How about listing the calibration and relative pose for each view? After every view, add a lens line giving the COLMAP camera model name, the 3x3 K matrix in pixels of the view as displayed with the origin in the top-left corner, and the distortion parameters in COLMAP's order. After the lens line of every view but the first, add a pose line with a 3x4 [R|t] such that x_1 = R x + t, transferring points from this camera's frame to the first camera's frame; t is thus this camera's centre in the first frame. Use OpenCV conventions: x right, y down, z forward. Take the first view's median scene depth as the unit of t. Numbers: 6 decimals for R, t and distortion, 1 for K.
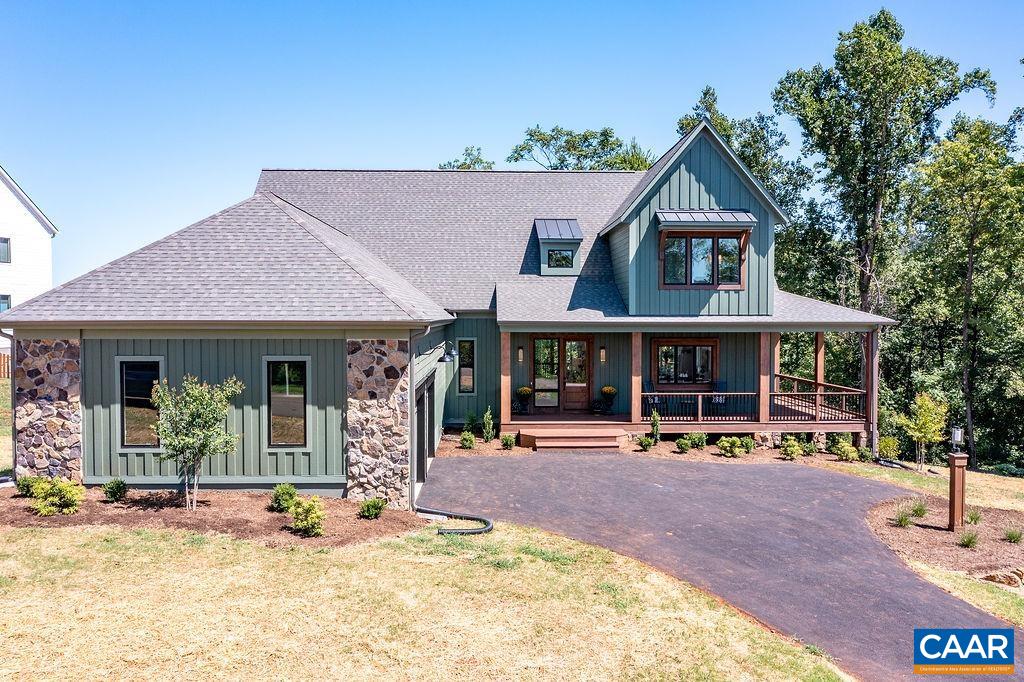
lens RADIAL K [[826.6, 0, 512.5], [0, 826.6, 340.7], [0, 0, 1]] dist [-0.003189, 0.002831]
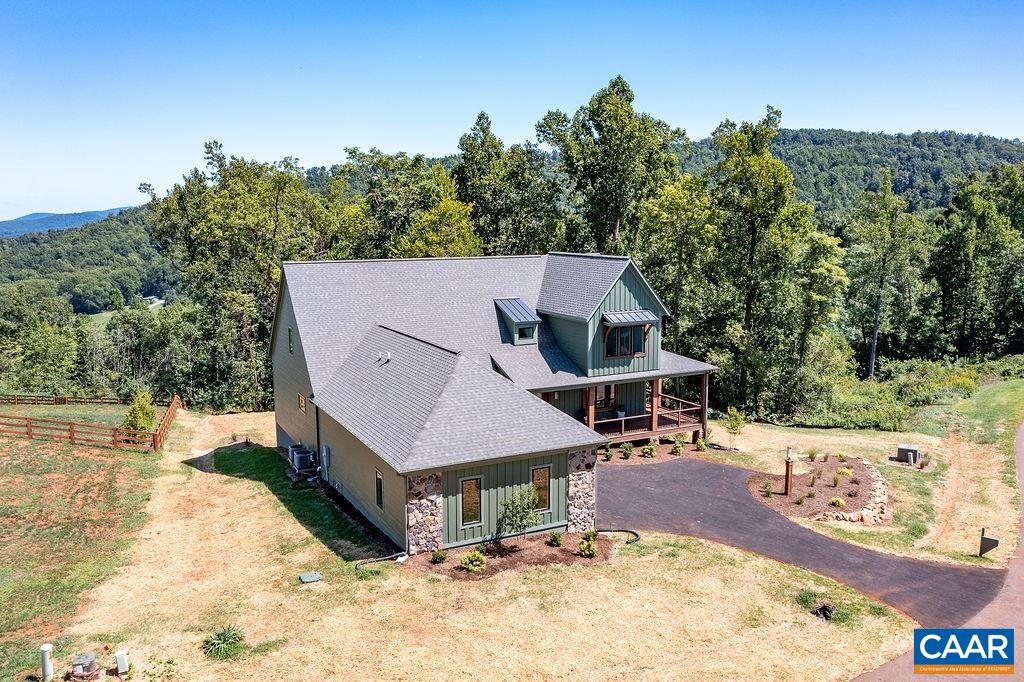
lens RADIAL K [[826.6, 0, 511.6], [0, 826.6, 340.5], [0, 0, 1]] dist [-0.003189, 0.002831]
pose [[0.901145, -0.070913, 0.427679, -1.124232], [0.017975, 0.991794, 0.126574, -0.506786], [-0.433145, -0.106374, 0.895025, -0.644048]]
